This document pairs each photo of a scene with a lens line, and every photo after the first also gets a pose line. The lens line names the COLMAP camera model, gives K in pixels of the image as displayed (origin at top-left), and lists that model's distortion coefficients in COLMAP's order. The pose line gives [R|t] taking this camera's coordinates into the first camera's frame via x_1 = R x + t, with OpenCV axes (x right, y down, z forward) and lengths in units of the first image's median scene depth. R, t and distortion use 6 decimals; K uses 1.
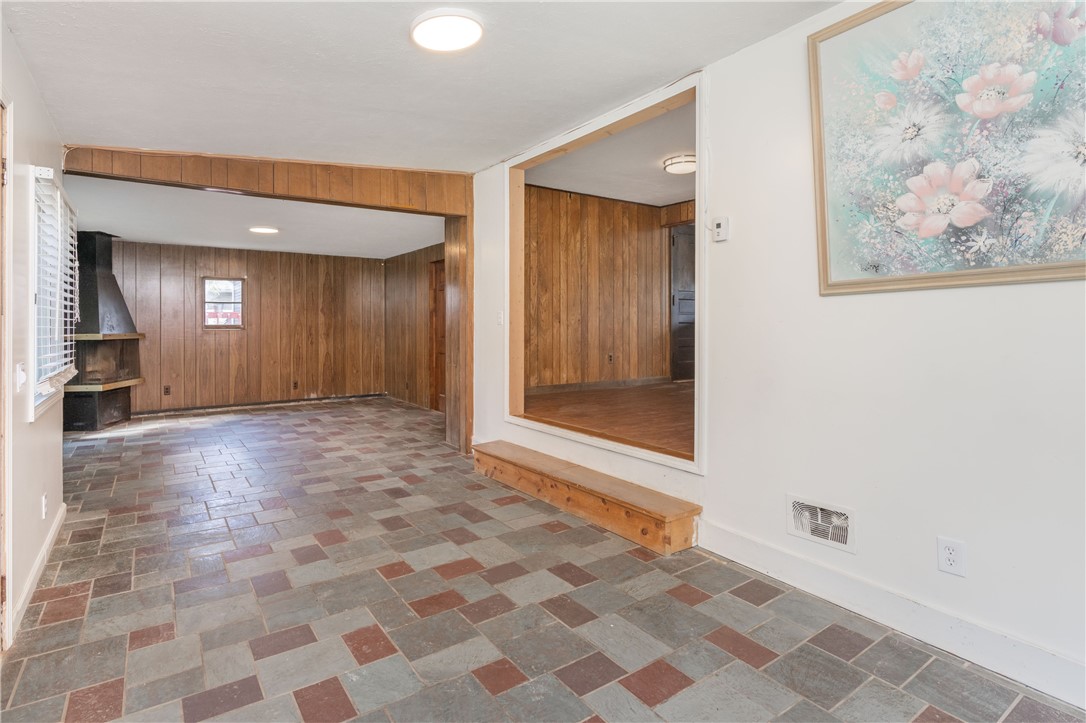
lens RADIAL K [[551.7, 0, 542.7], [0, 551.7, 329.1], [0, 0, 1]] dist [-0.000791, 0.000413]
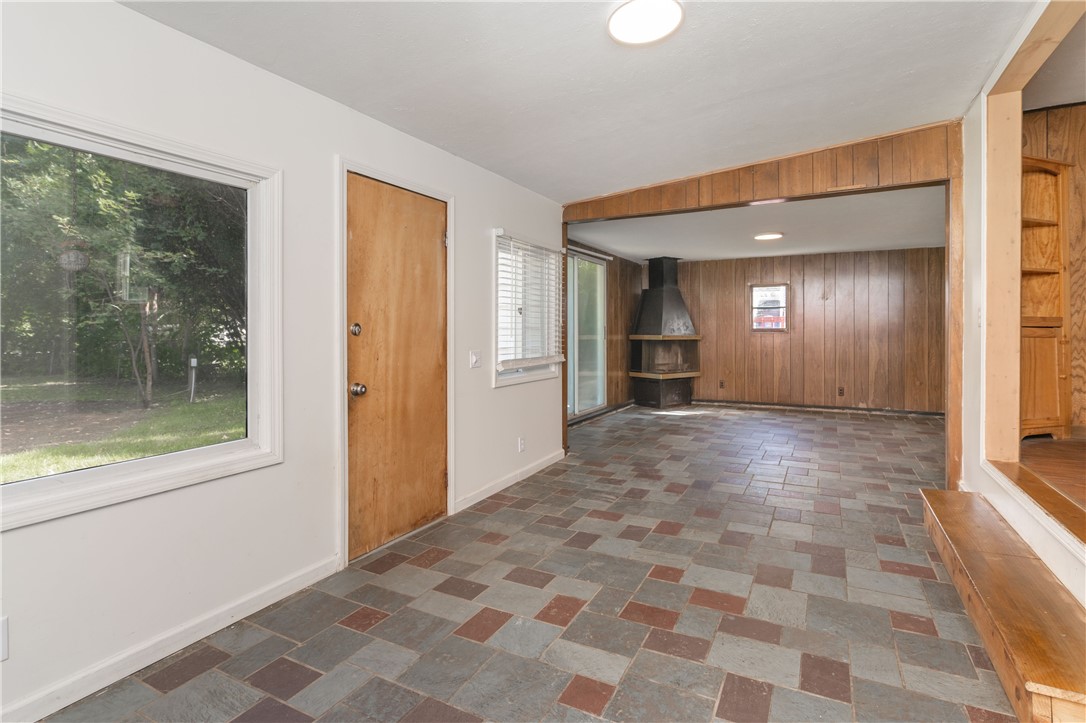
lens RADIAL K [[551.7, 0, 542.7], [0, 551.7, 329.1], [0, 0, 1]] dist [-0.000791, 0.000413]
pose [[0.454609, -0.001263, -0.890690, 0.426473], [-0.005447, 0.999976, -0.004198, 0.002248], [0.890674, 0.006760, 0.454591, 0.287672]]
